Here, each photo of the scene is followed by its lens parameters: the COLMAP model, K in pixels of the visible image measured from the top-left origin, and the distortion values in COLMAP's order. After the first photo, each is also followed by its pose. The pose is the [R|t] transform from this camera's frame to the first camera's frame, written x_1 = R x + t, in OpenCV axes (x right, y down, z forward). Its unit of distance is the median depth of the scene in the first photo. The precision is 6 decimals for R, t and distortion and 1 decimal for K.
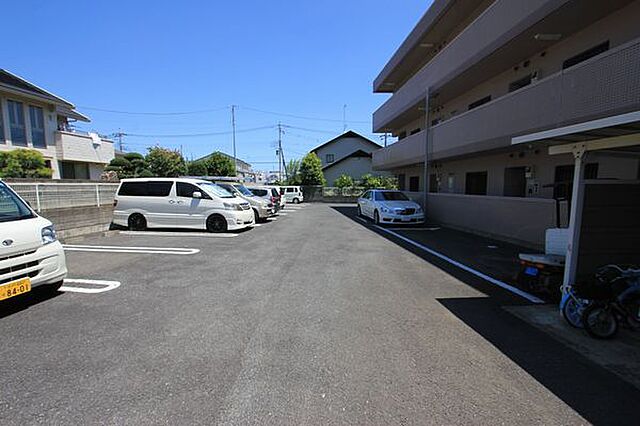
lens RADIAL K [[297.4, 0, 313.5], [0, 297.4, 217.2], [0, 0, 1]] dist [-0.004287, -0.001043]
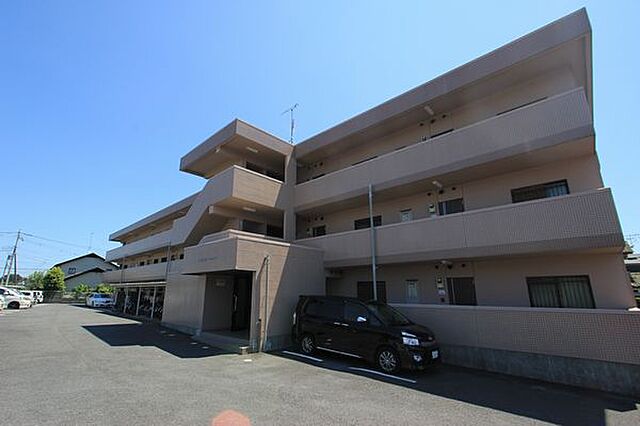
lens RADIAL K [[297.4, 0, 308.2], [0, 297.4, 222.6], [0, 0, 1]] dist [-0.004287, -0.001043]
pose [[0.741248, 0.171686, 0.648903, -0.078470], [0.054335, 0.948216, -0.312946, 0.097497], [-0.669028, 0.267229, 0.693535, -0.918935]]
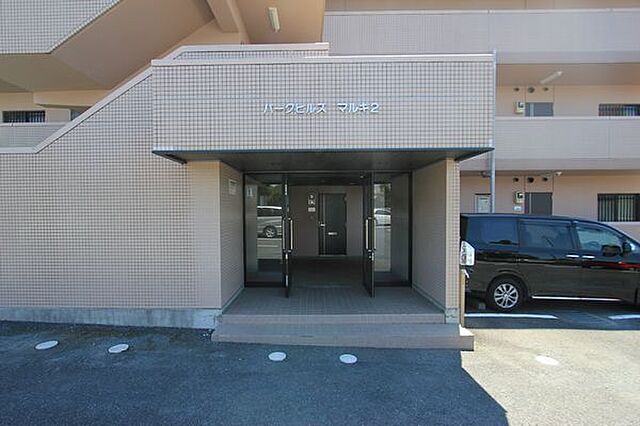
lens RADIAL K [[297.4, 0, 318.0], [0, 297.4, 218.3], [0, 0, 1]] dist [-0.004287, -0.001043]
pose [[0.082118, -0.012398, 0.996545, -0.042166], [0.107828, 0.994163, 0.003483, 0.057128], [-0.990772, 0.107170, 0.082976, -0.536849]]
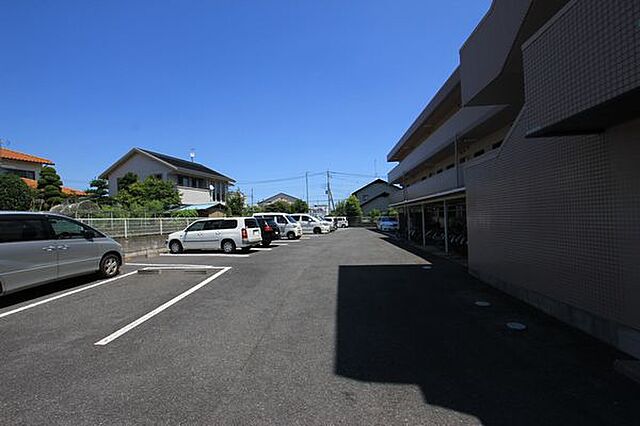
lens RADIAL K [[297.4, 0, 303.2], [0, 297.4, 214.9], [0, 0, 1]] dist [-0.004287, -0.001043]
pose [[0.983961, -0.027917, -0.176185, 0.010355], [0.007344, 0.993181, -0.116354, 0.069121], [0.178232, 0.113193, 0.977456, -0.598764]]
